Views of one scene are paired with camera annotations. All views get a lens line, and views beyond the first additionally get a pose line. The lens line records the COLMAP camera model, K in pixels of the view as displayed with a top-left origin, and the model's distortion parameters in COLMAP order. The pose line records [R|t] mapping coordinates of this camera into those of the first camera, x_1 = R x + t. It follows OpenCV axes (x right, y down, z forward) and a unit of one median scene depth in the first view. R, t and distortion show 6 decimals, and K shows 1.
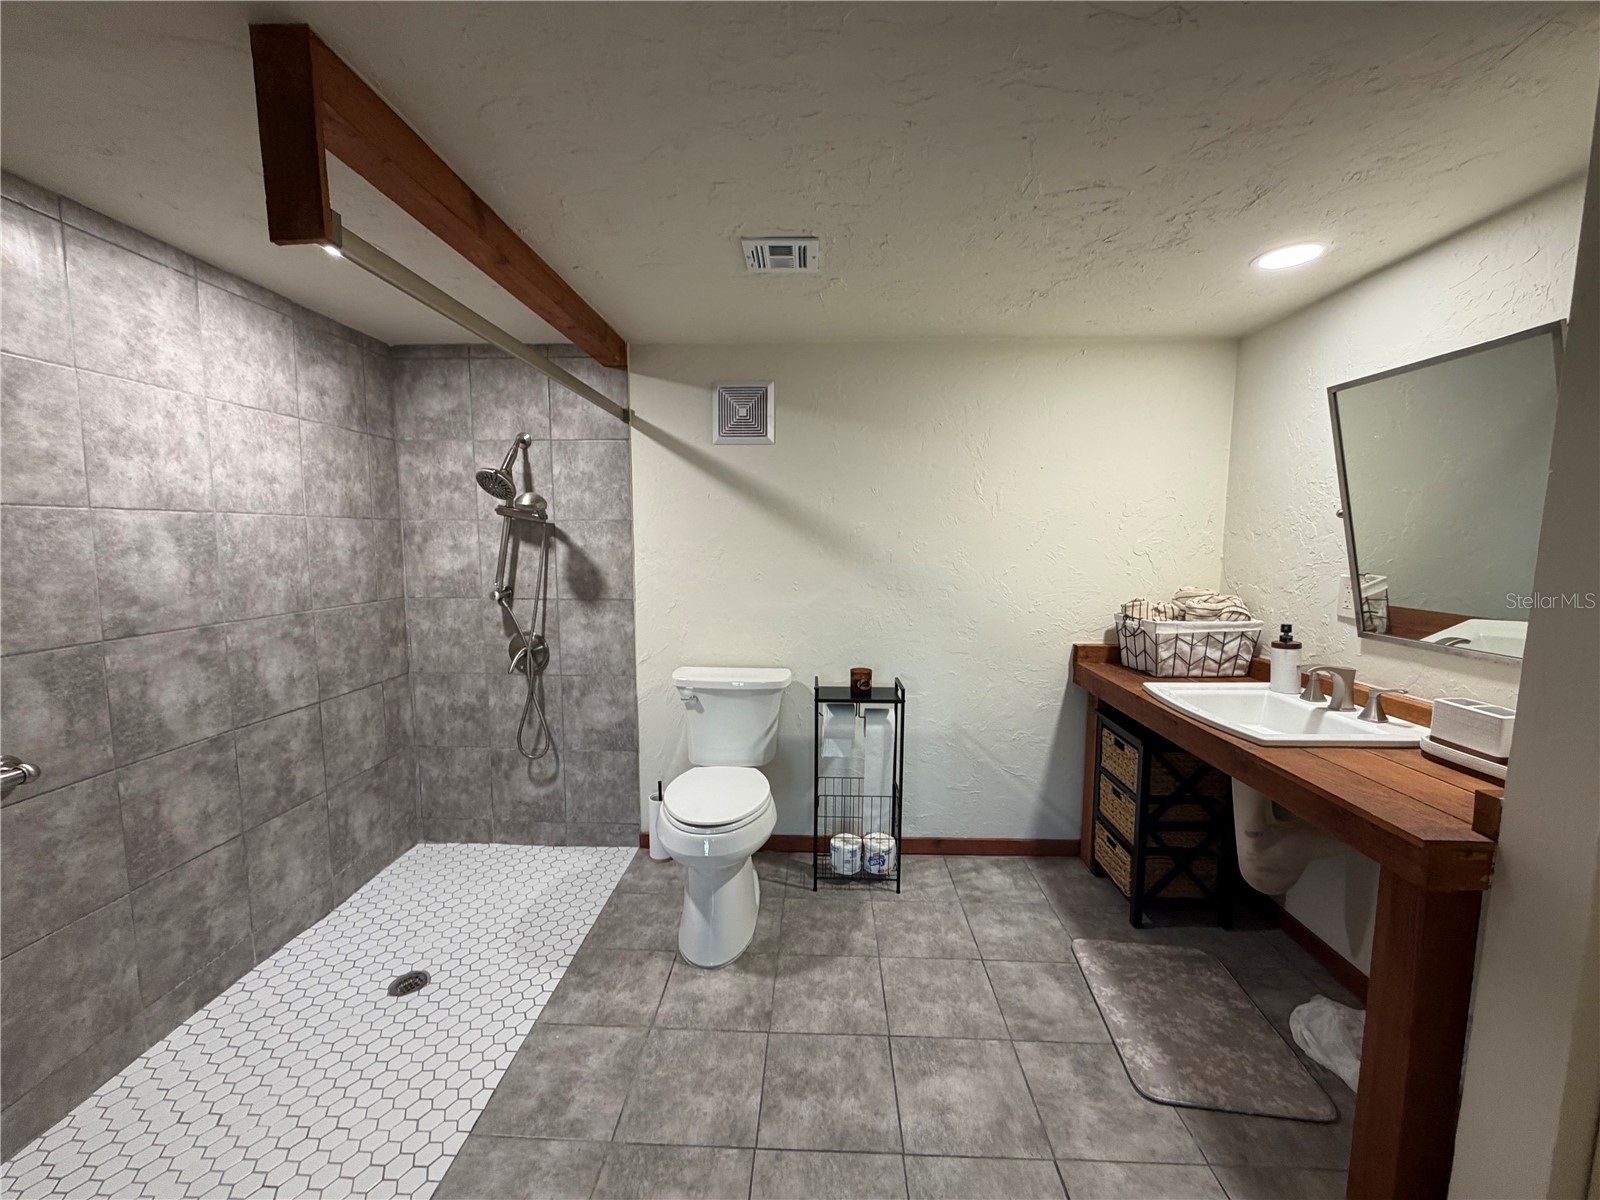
lens RADIAL K [[637.1, 0, 796.3], [0, 637.1, 600.2], [0, 0, 1]] dist [0.000191, 0.000066]
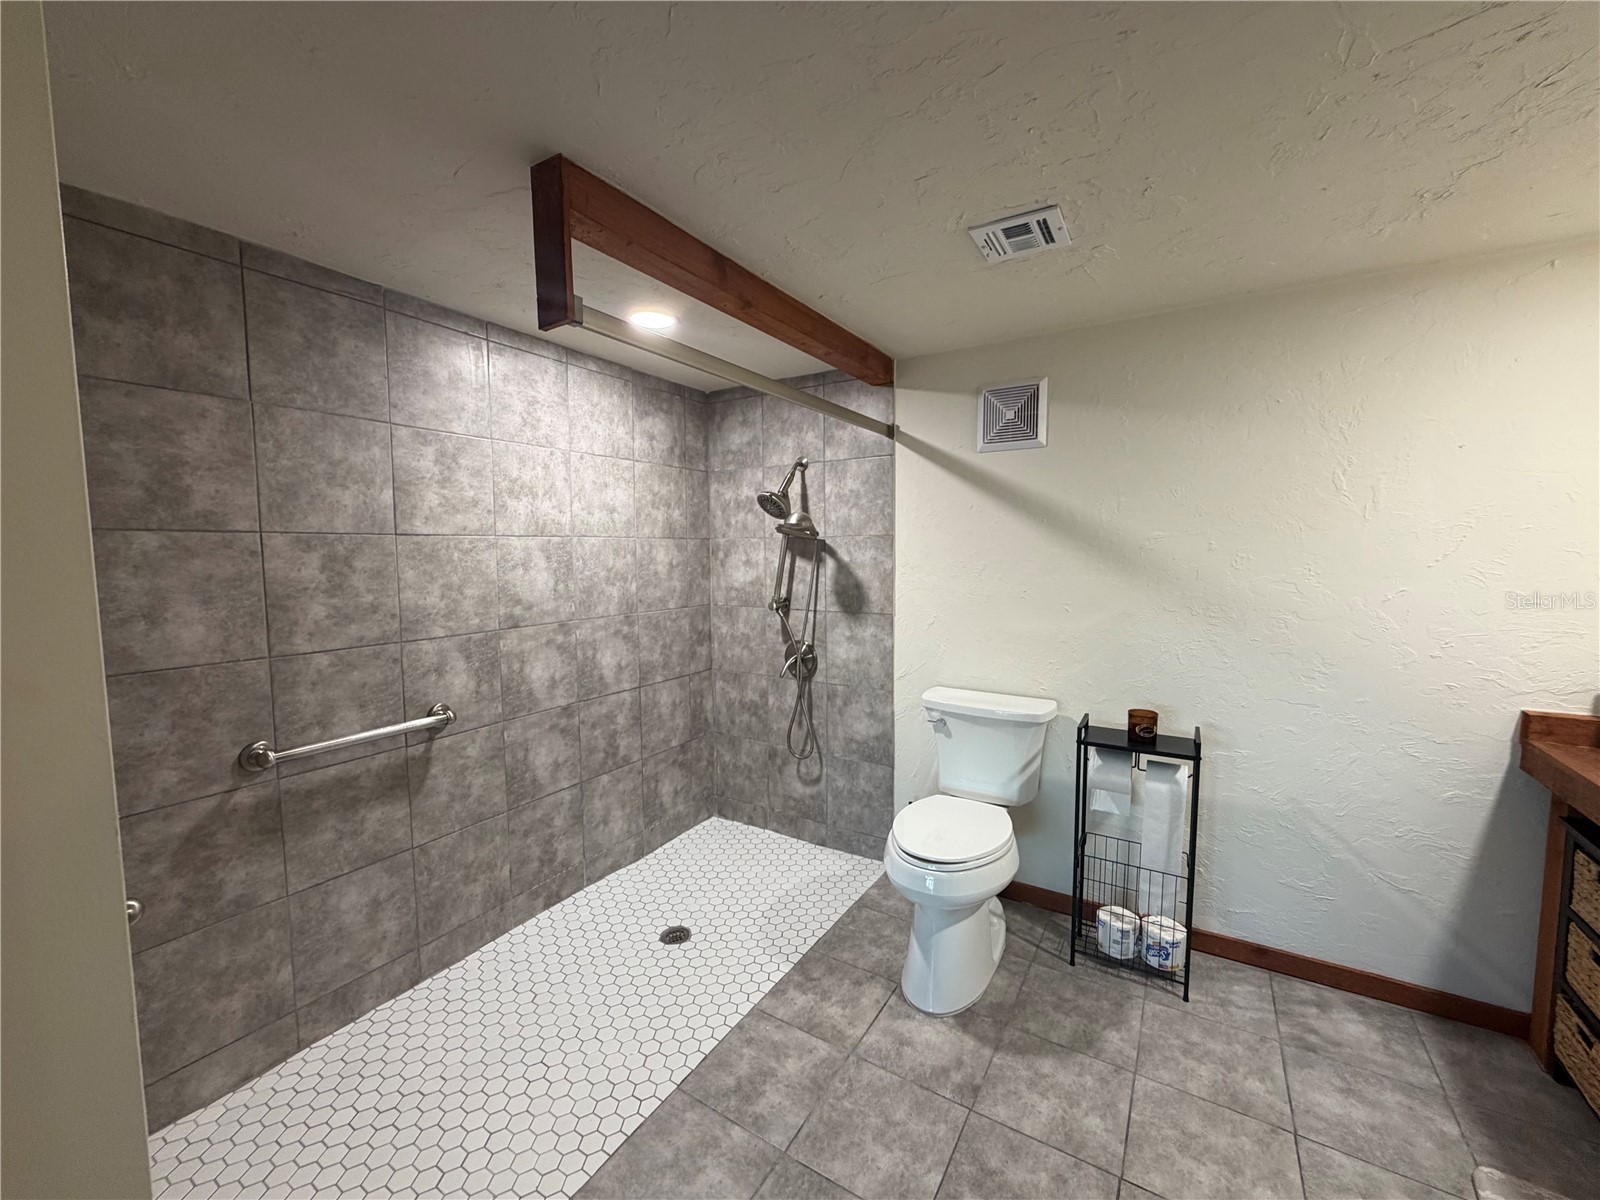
lens RADIAL K [[637.1, 0, 799.3], [0, 637.1, 600.1], [0, 0, 1]] dist [0.000191, 0.000066]
pose [[0.867375, 0.030327, -0.496731, 0.134535], [-0.039227, 0.999202, -0.007493, -0.012347], [0.496108, 0.025984, 0.867872, 0.072675]]
